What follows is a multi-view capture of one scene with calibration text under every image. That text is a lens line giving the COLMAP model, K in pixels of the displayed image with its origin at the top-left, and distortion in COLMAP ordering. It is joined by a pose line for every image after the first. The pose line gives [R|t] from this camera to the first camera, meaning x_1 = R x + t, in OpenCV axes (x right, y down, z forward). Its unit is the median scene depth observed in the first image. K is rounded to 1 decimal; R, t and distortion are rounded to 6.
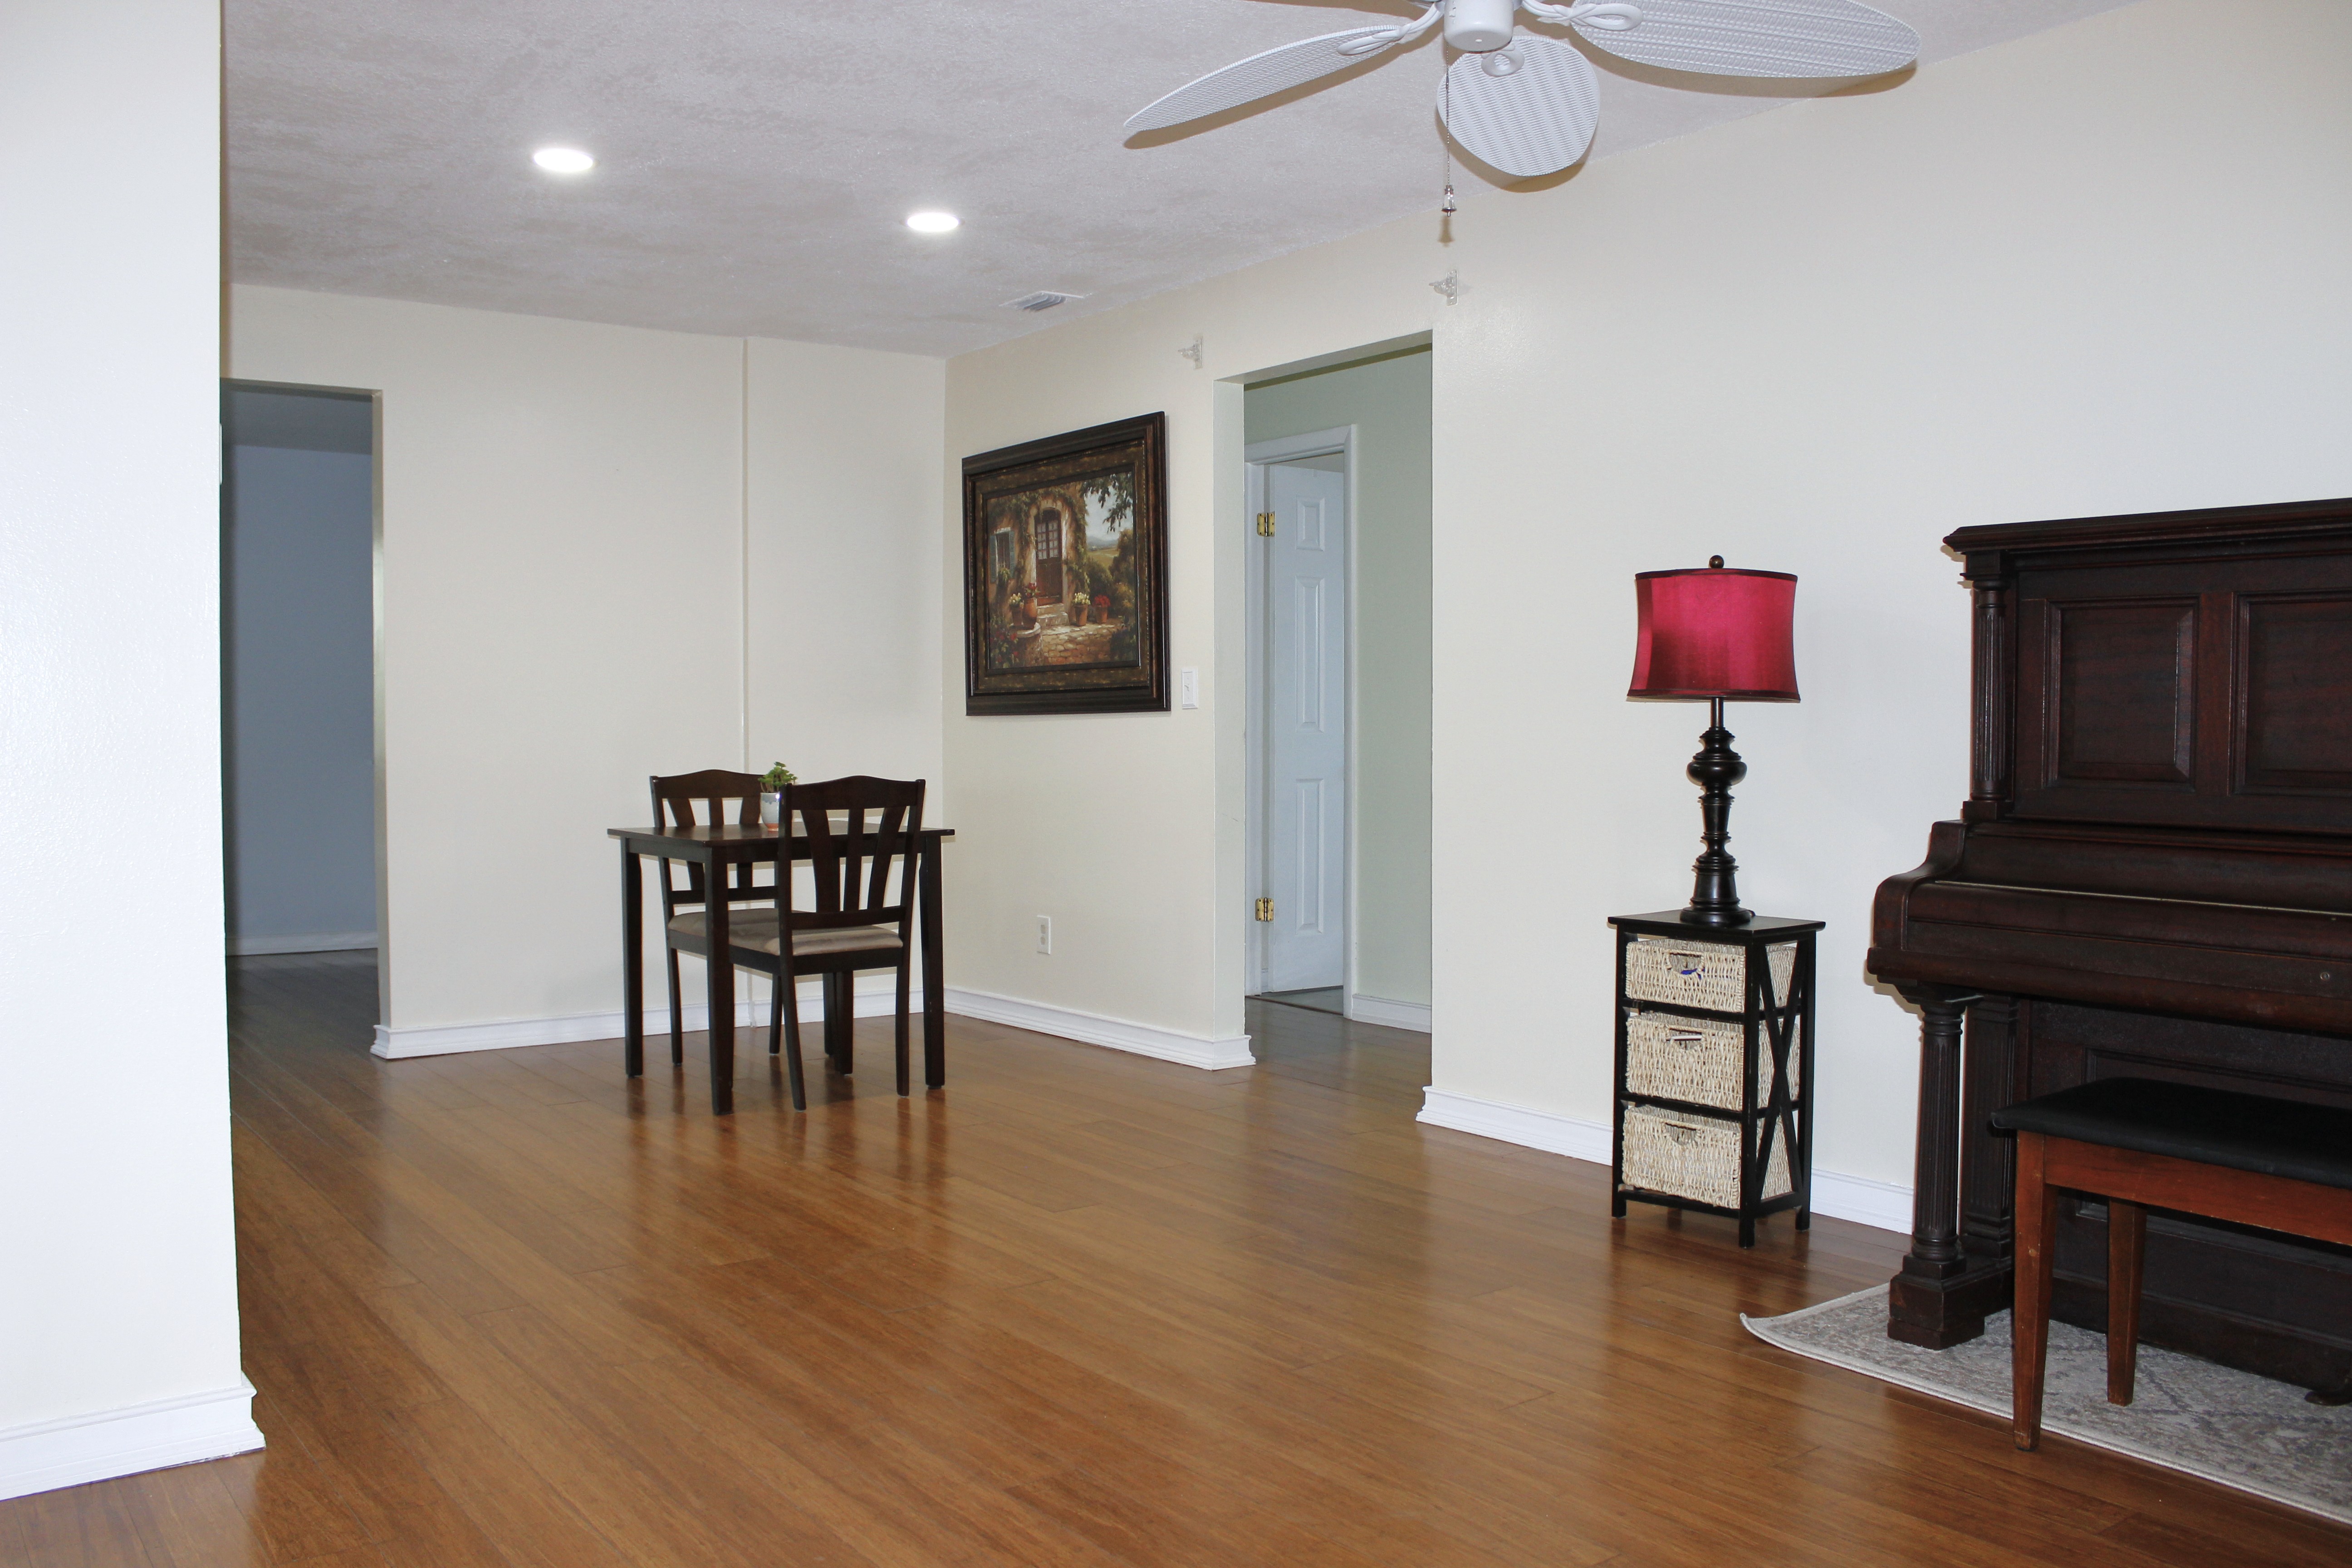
lens RADIAL K [[1943.9, 0, 1176.0], [0, 1943.9, 784.0], [0, 0, 1]] dist [-0.150517, 0.000294]
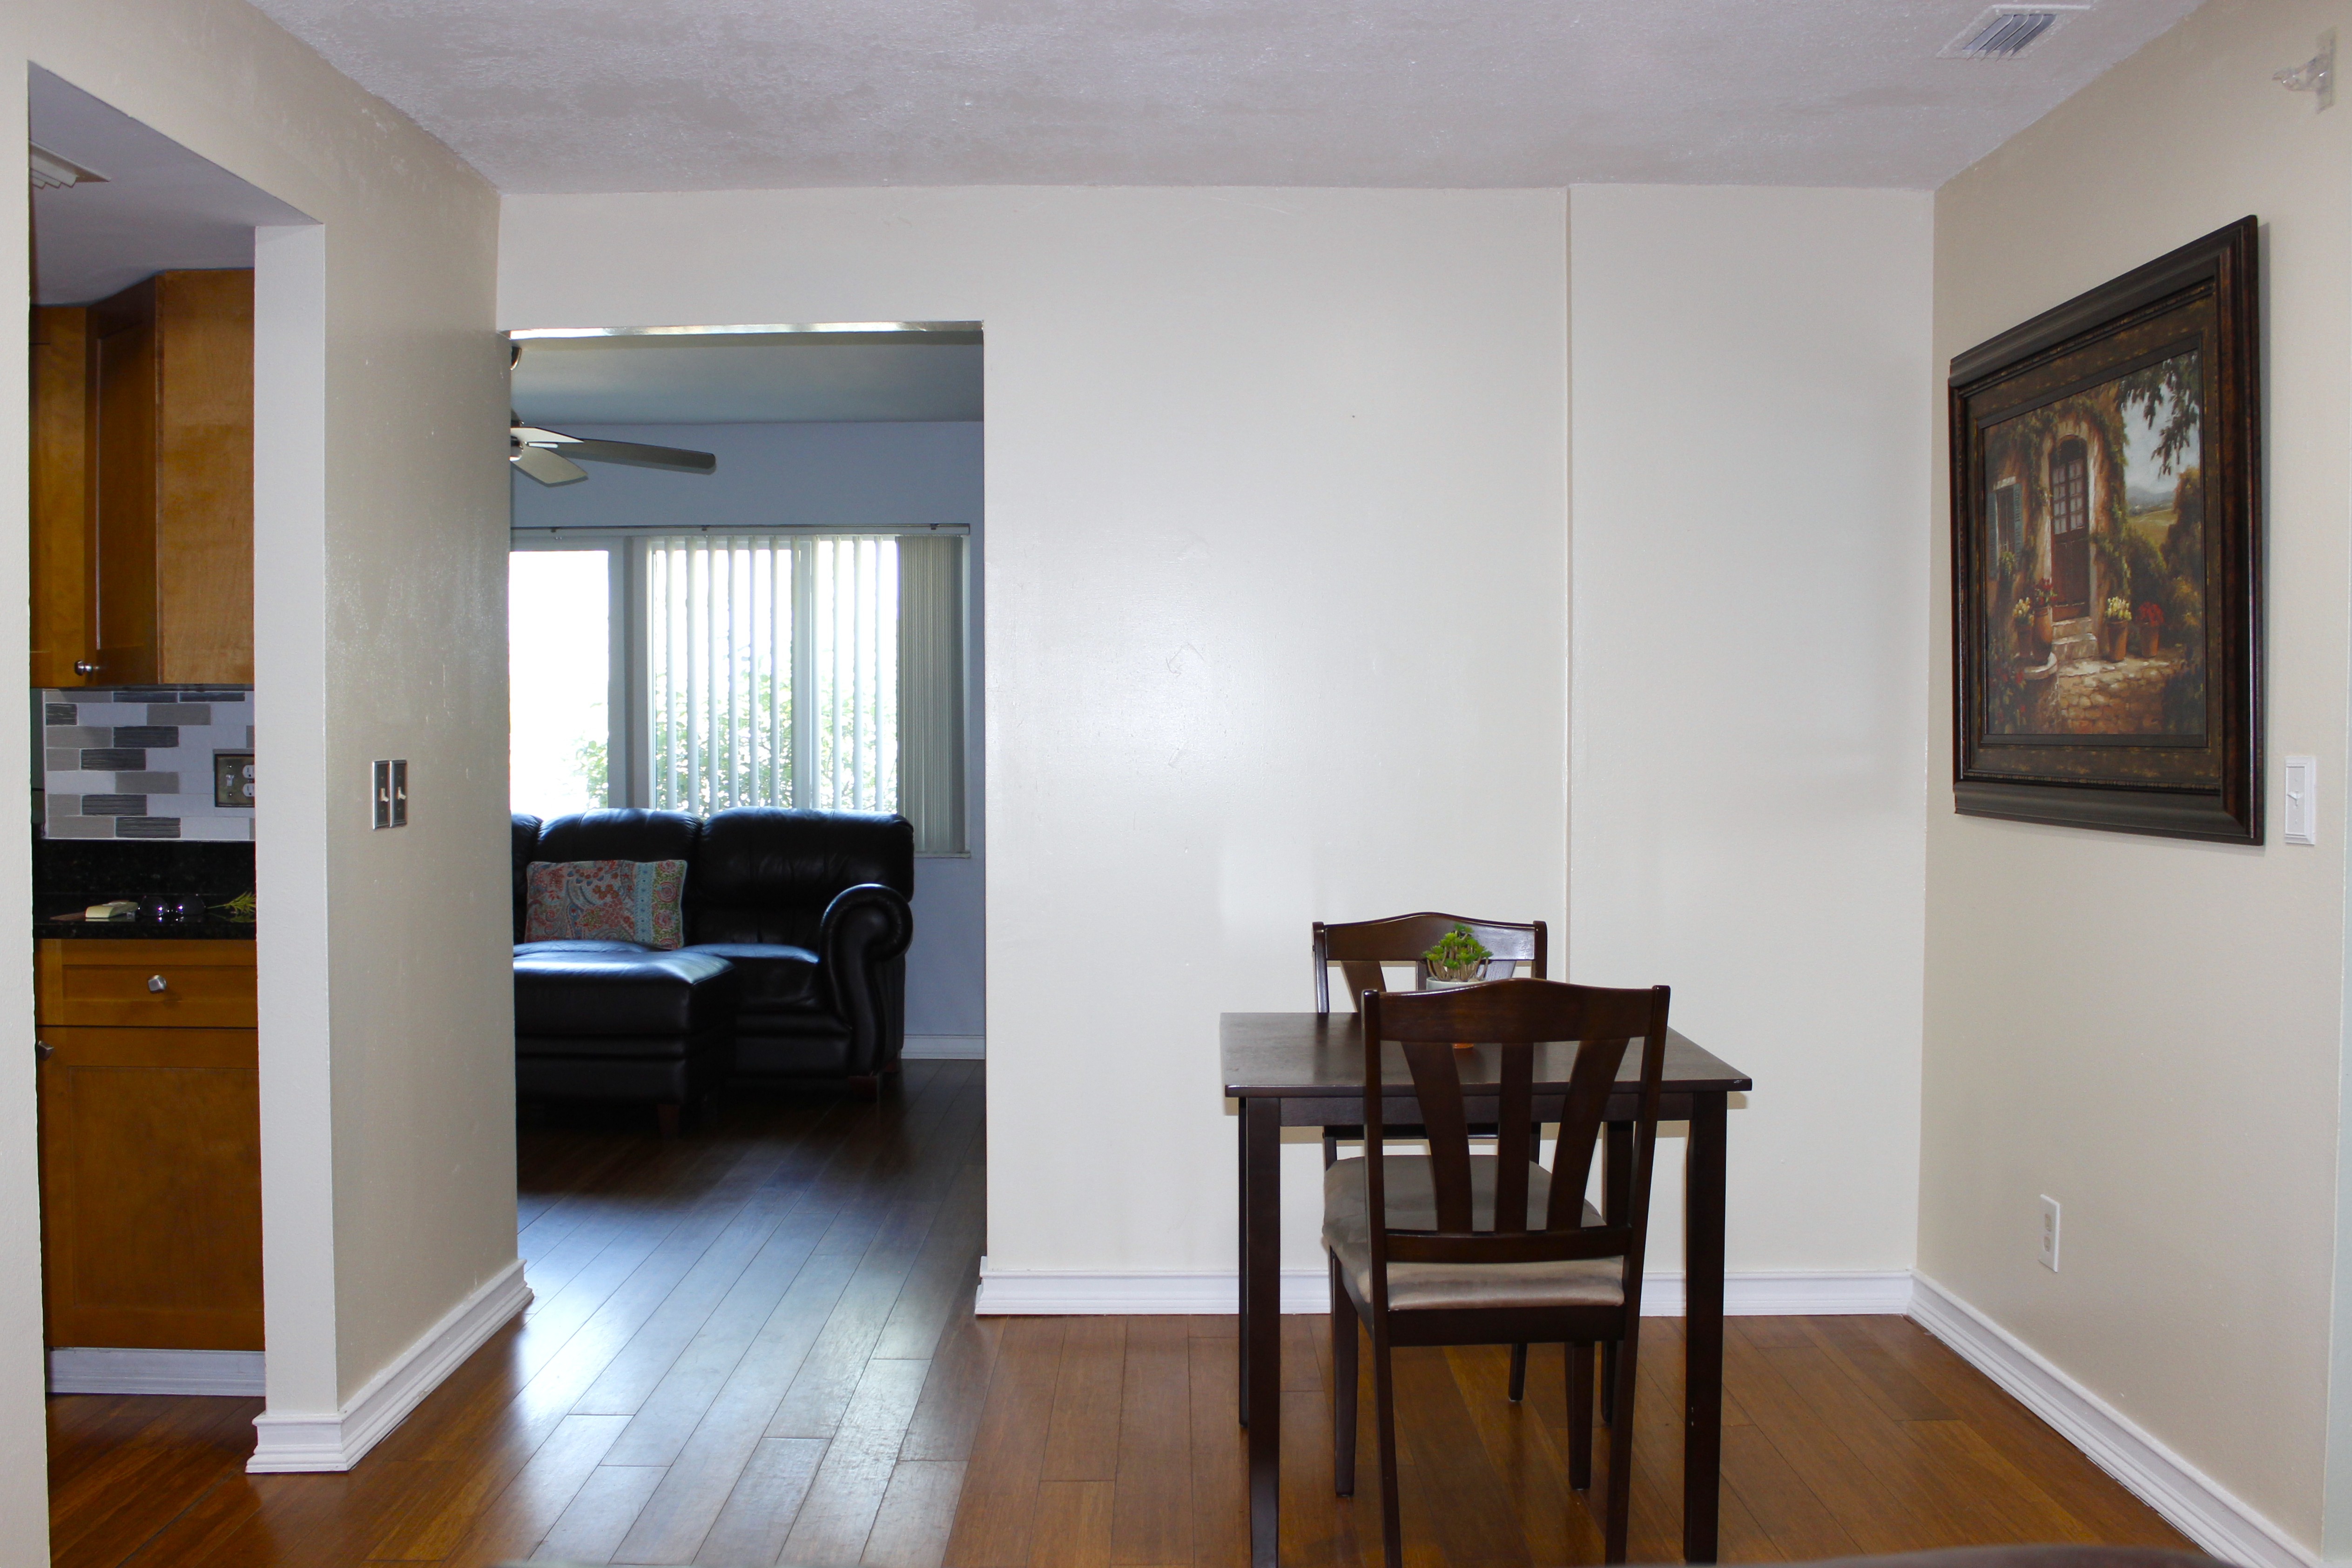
lens RADIAL K [[2114.3, 0, 1176.0], [0, 2114.3, 784.0], [0, 0, 1]] dist [-0.138579, 0.114768]
pose [[0.805391, 0.023706, -0.592270, 0.074582], [-0.023378, 0.999693, 0.008223, -0.047095], [0.592283, 0.007223, 0.805698, 0.407260]]
